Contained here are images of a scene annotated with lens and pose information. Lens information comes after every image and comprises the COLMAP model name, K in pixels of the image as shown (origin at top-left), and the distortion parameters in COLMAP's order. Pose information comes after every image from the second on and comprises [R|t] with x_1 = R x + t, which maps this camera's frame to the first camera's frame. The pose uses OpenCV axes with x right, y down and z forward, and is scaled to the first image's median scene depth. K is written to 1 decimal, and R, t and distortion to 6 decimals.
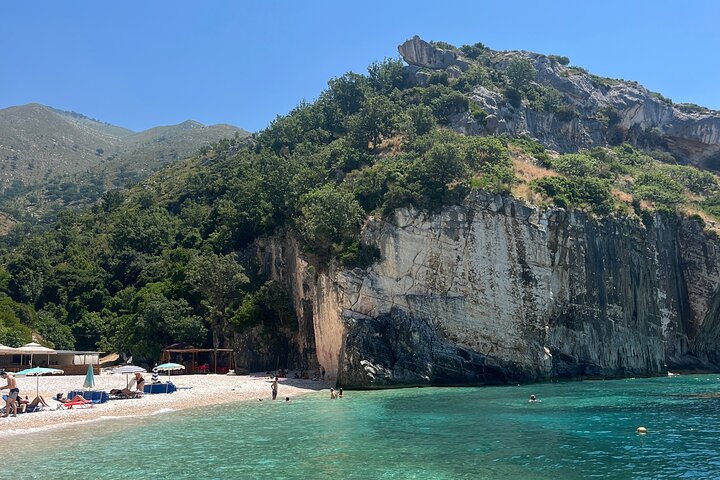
lens RADIAL K [[731.1, 0, 360.0], [0, 731.1, 240.0], [0, 0, 1]] dist [0.103856, -0.264356]
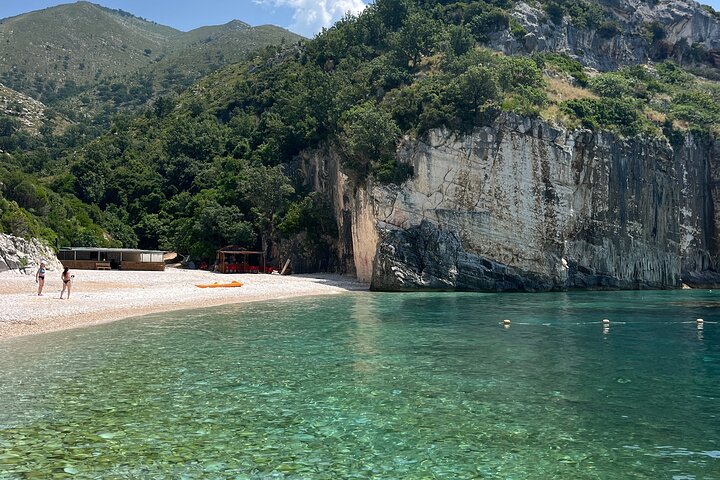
lens RADIAL K [[728.2, 0, 351.7], [0, 728.2, 240.5], [0, 0, 1]] dist [0.073349, -0.102452]
pose [[0.997241, 0.029095, -0.068289, 0.010579], [-0.020041, 0.991349, 0.129716, -0.014657], [0.071473, -0.127990, 0.989197, -0.080472]]
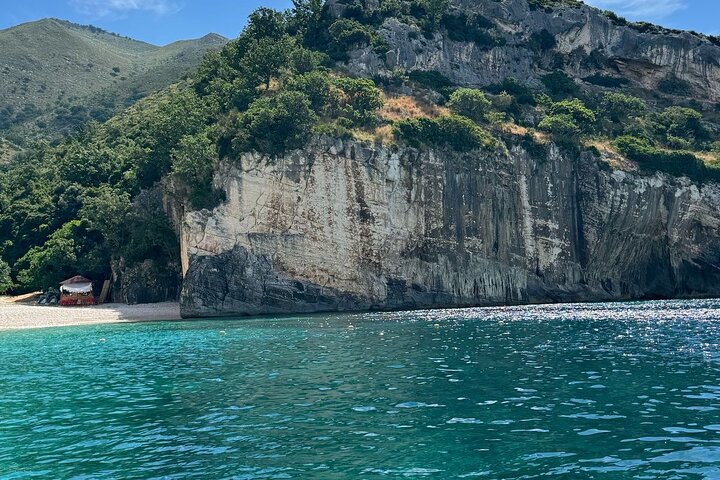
lens RADIAL K [[779.0, 0, 360.0], [0, 779.0, 240.0], [0, 0, 1]] dist [0.184484, -0.403877]
pose [[0.998391, -0.011376, -0.055550, 0.242460], [0.016900, 0.994842, 0.100019, -0.024151], [0.054126, -0.100797, 0.993434, -0.130433]]
